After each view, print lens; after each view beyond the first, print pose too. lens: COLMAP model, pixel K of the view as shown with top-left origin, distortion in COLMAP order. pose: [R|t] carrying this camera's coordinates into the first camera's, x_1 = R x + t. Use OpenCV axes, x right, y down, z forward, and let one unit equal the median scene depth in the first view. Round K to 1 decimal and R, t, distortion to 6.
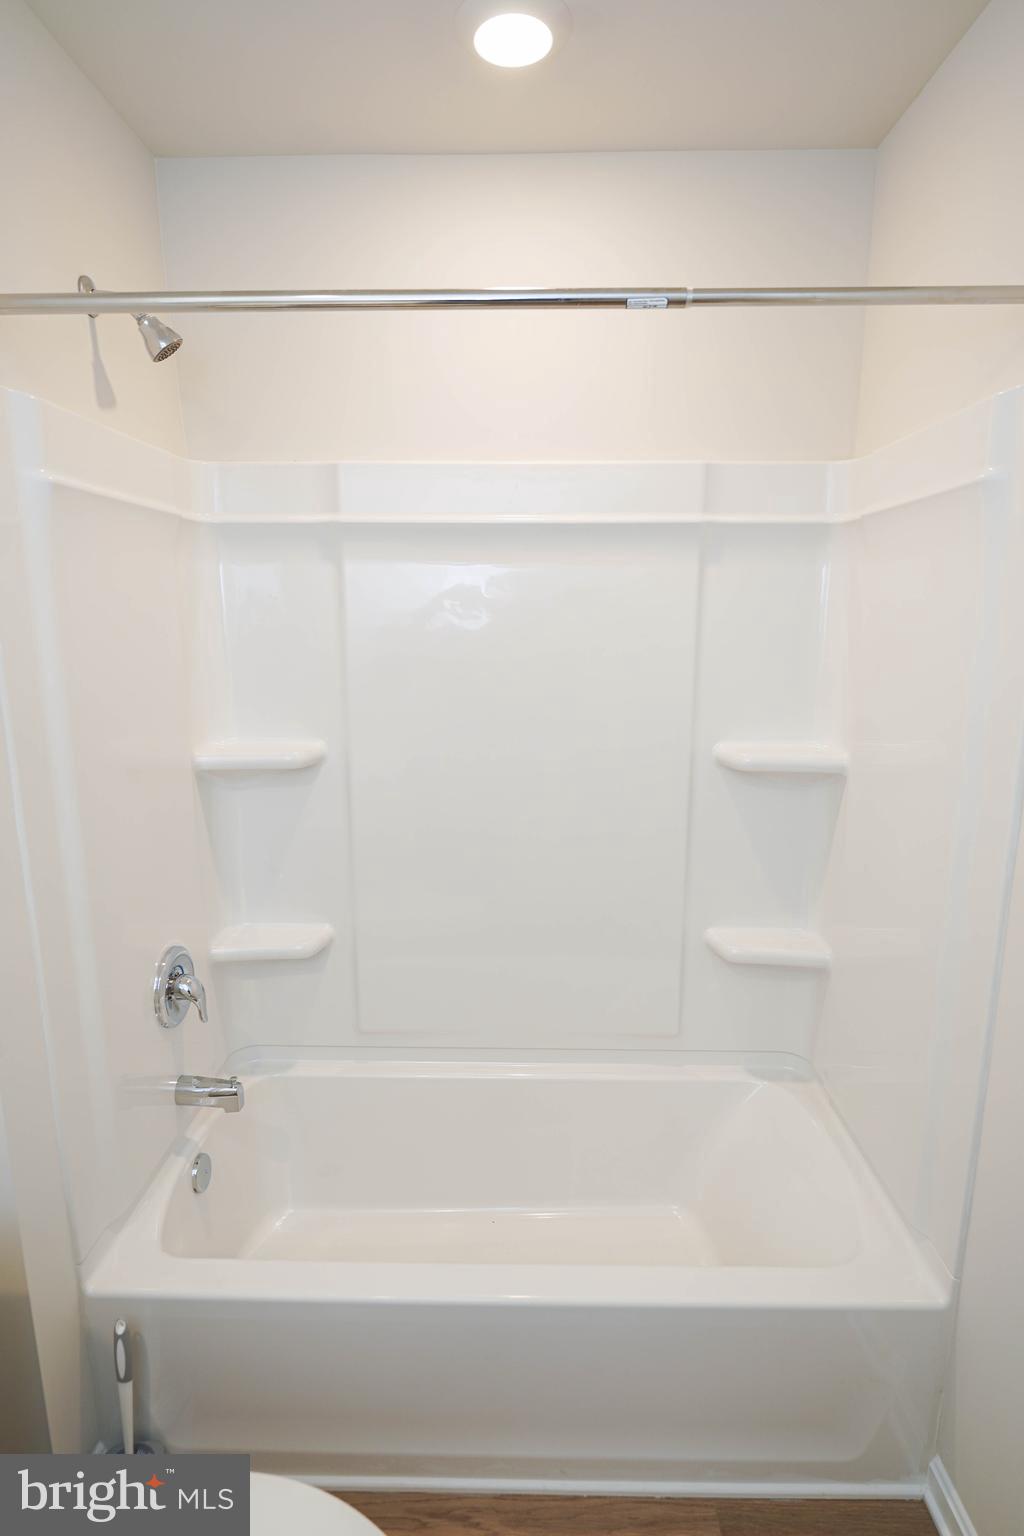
lens RADIAL K [[784.5, 0, 512.0], [0, 784.5, 768.0], [0, 0, 1]] dist [-0.001314, -0.008919]
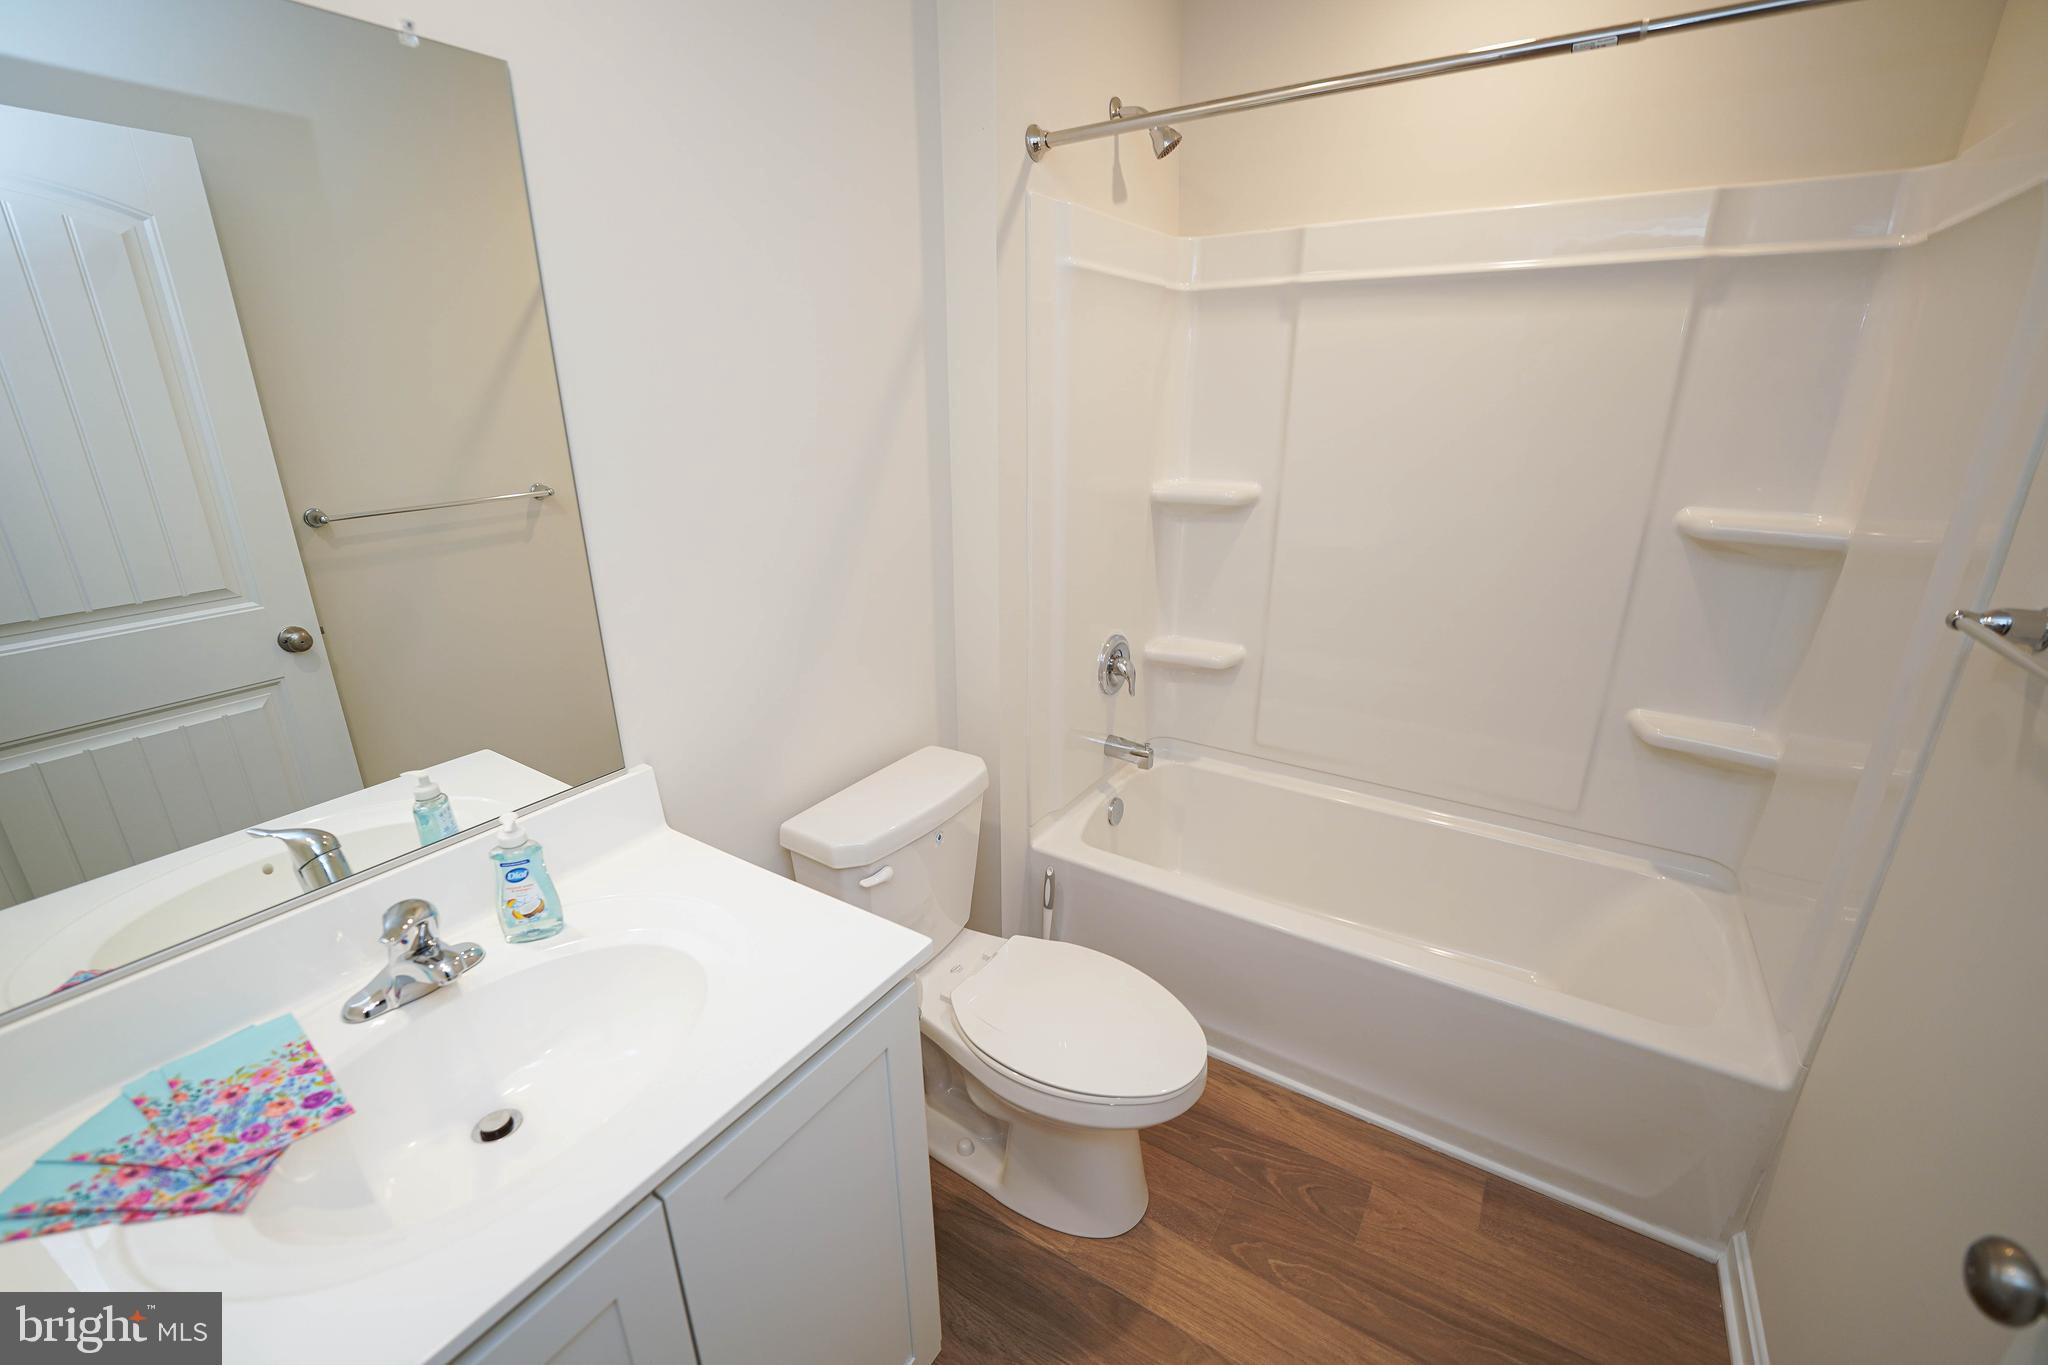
lens RADIAL K [[849.3, 0, 1012.2], [0, 849.3, 671.4], [0, 0, 1]] dist [-0.015925, 0.000028]
pose [[0.839279, 0.165617, -0.517863, 0.156219], [-0.104144, 0.983810, 0.145849, 0.099817], [0.533634, -0.068475, 0.842939, -0.275206]]
